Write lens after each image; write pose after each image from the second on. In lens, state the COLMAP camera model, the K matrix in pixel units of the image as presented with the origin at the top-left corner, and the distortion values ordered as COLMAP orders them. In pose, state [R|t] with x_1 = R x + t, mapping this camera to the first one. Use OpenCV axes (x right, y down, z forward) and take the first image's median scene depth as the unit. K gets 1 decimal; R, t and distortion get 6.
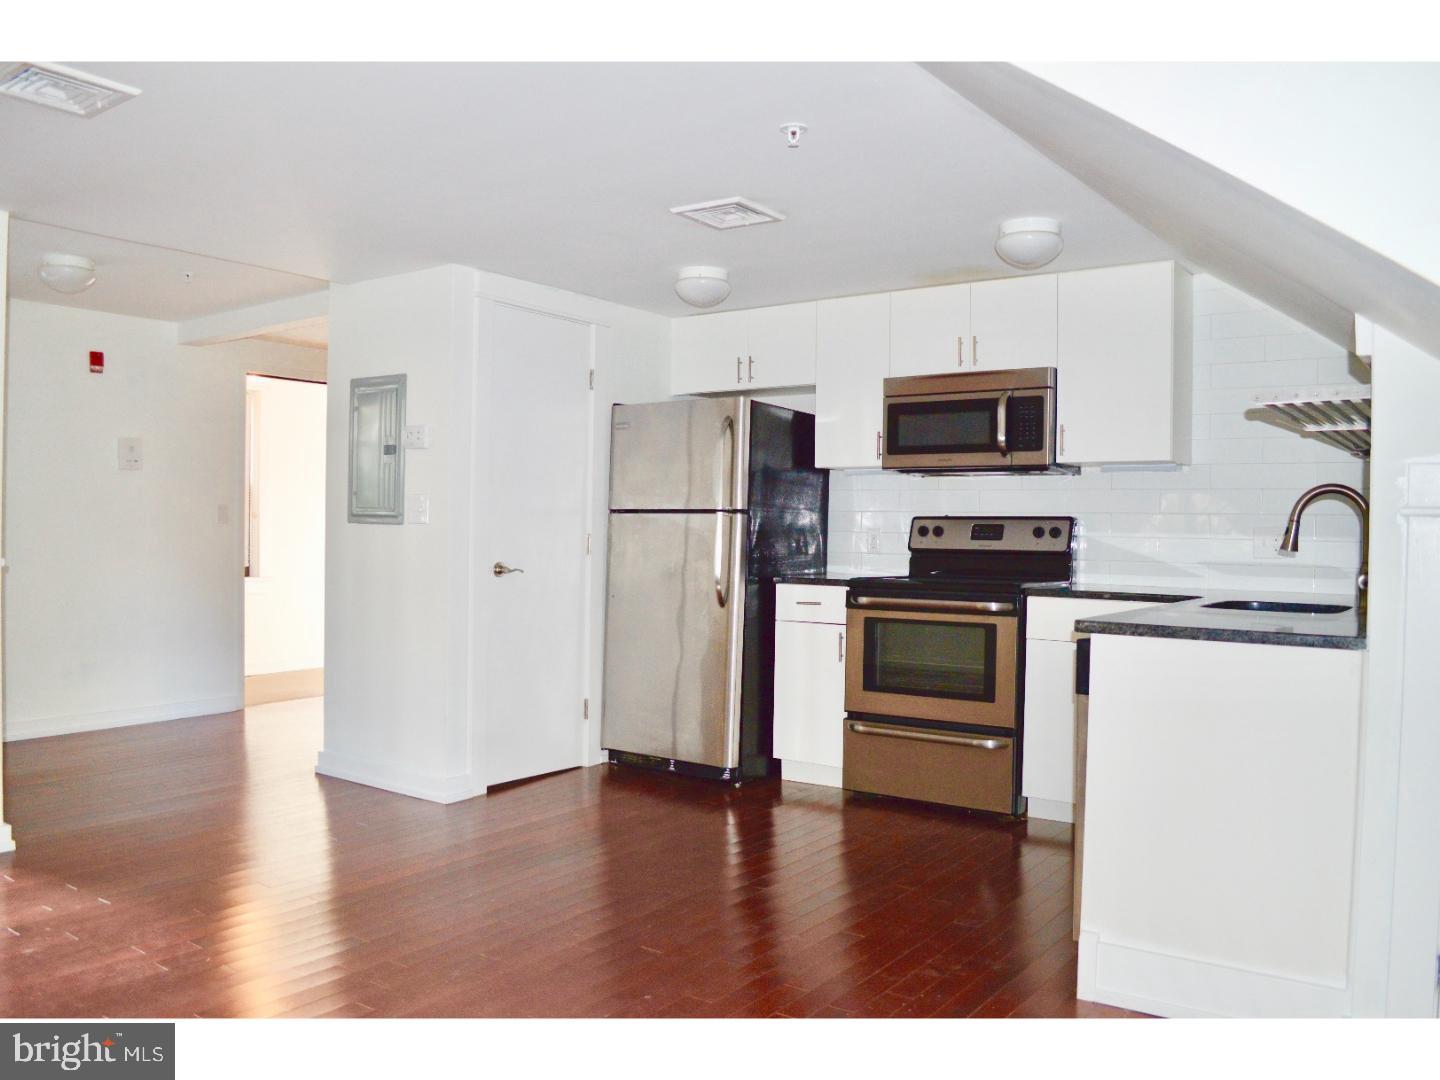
lens RADIAL K [[1162.1, 0, 720.0], [0, 1162.1, 540.0], [0, 0, 1]] dist [-0.083062, 0.011446]
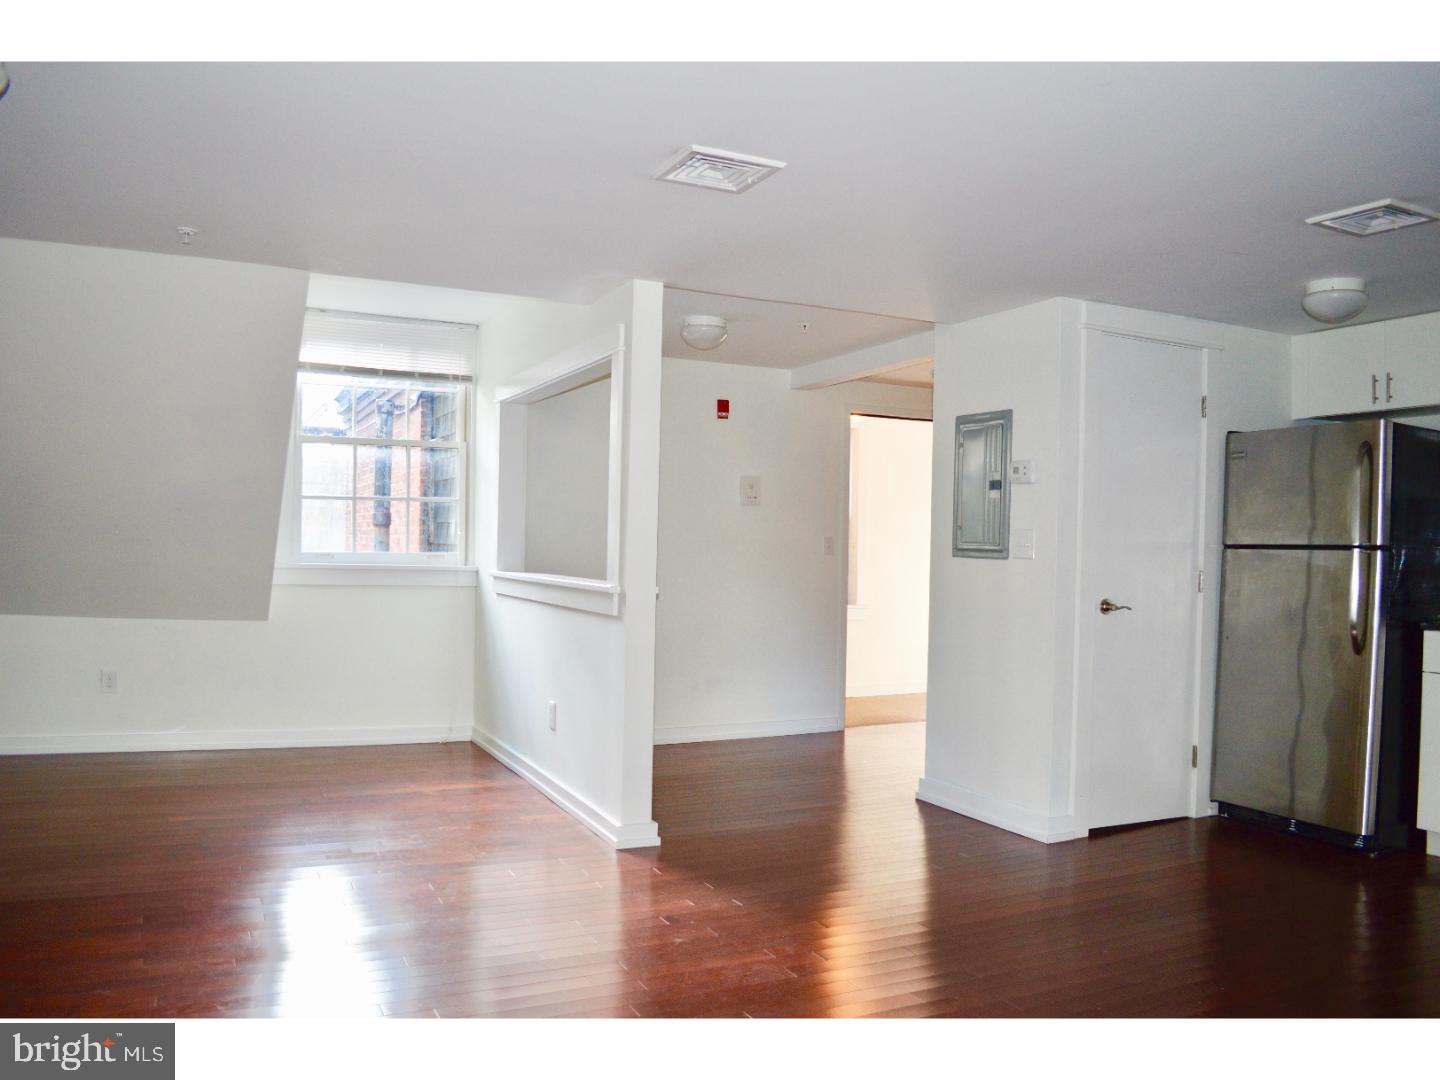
lens RADIAL K [[1162.1, 0, 720.0], [0, 1162.1, 540.0], [0, 0, 1]] dist [-0.083062, 0.011446]
pose [[0.881866, 0.002166, -0.471495, -0.020362], [-0.014455, 0.999644, -0.022444, -0.003707], [0.471279, 0.026608, 0.881583, -0.003385]]
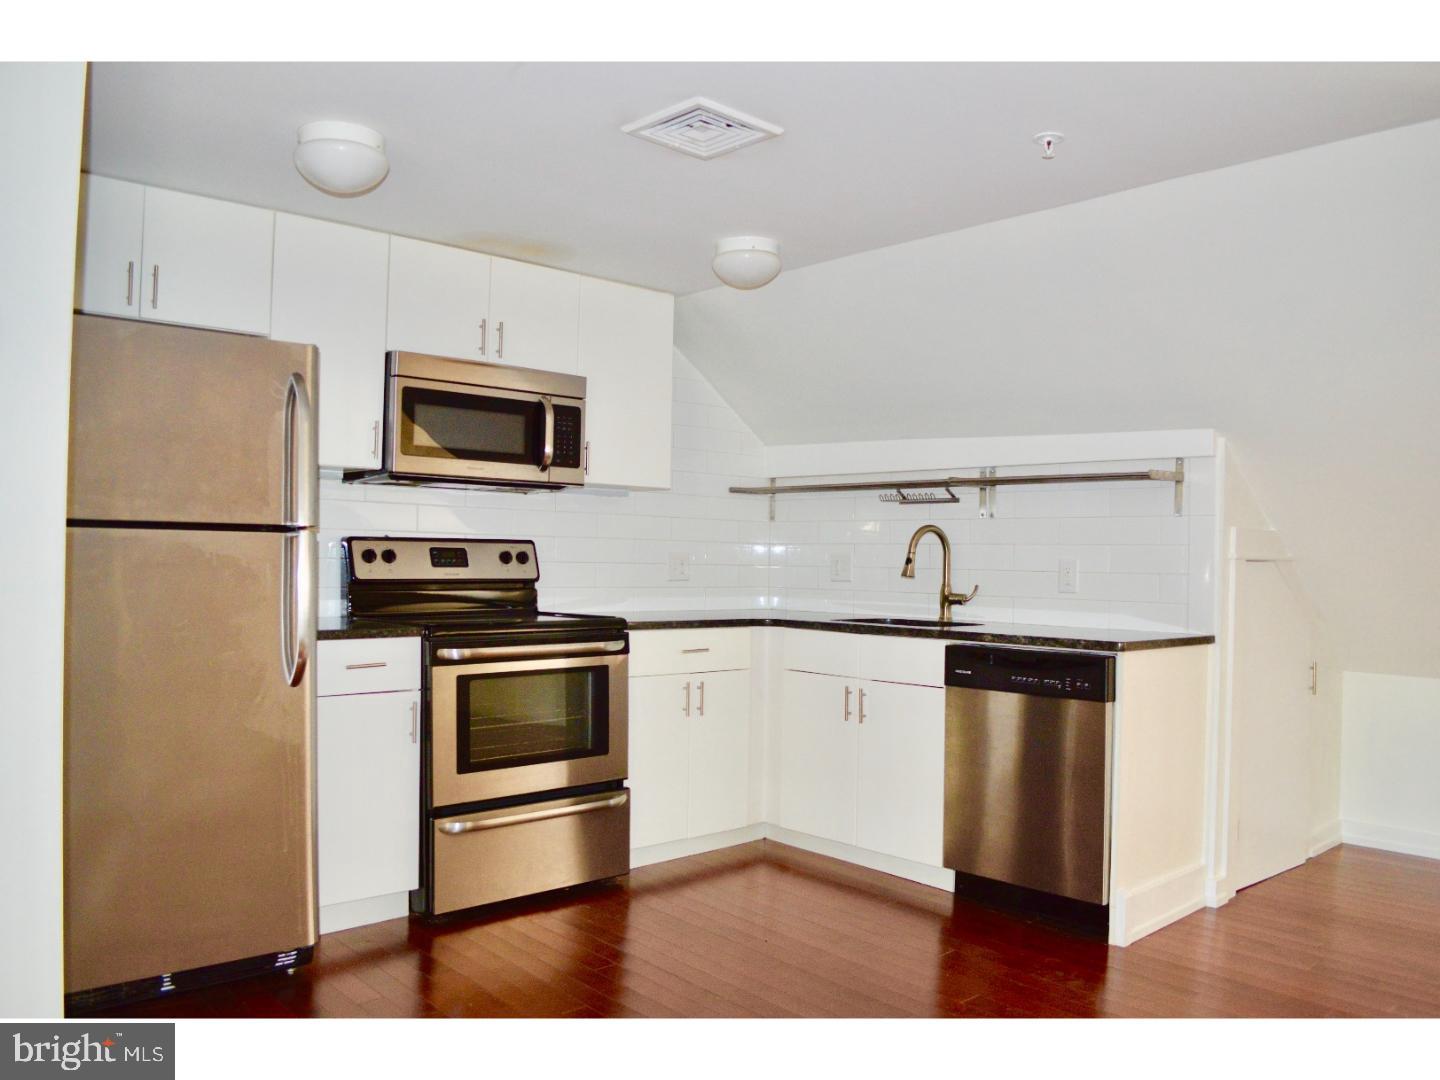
lens RADIAL K [[1162.1, 0, 720.0], [0, 1162.1, 540.0], [0, 0, 1]] dist [-0.083062, 0.011446]
pose [[0.190221, 0.002393, 0.981738, -0.555198], [-0.006774, 0.999976, -0.001125, -0.020049], [-0.981718, -0.006436, 0.190233, 0.678482]]
